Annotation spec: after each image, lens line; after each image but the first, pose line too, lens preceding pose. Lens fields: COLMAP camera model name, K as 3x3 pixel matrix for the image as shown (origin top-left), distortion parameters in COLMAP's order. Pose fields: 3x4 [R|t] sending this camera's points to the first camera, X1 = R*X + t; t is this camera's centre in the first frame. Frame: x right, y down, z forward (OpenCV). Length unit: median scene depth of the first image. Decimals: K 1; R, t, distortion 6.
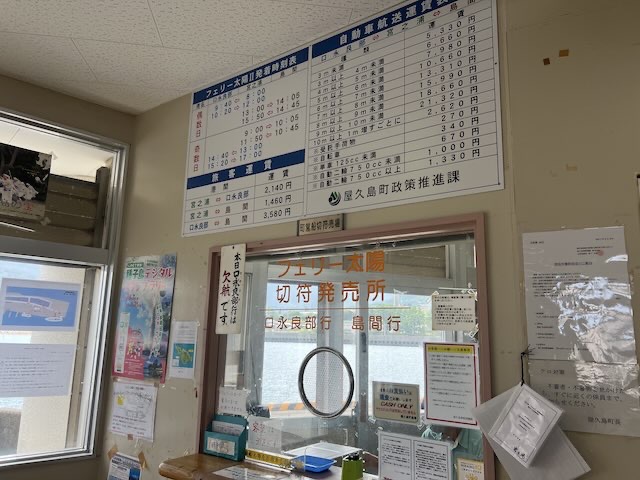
lens RADIAL K [[490.6, 0, 319.3], [0, 490.6, 239.2], [0, 0, 1]] dist [0.045205, -0.001126]
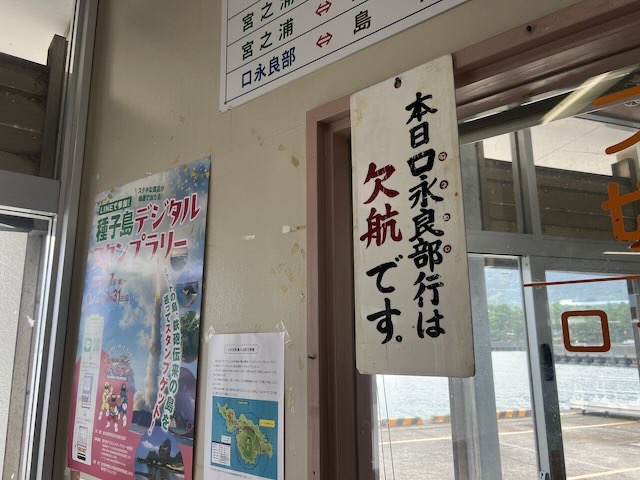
lens RADIAL K [[490.6, 0, 321.1], [0, 490.6, 240.4], [0, 0, 1]] dist [0.045205, -0.001126]
pose [[0.998344, -0.041413, -0.039920, -0.198127], [0.041134, 0.999123, -0.007808, 0.104964], [0.040209, 0.006153, 0.999172, 0.646674]]
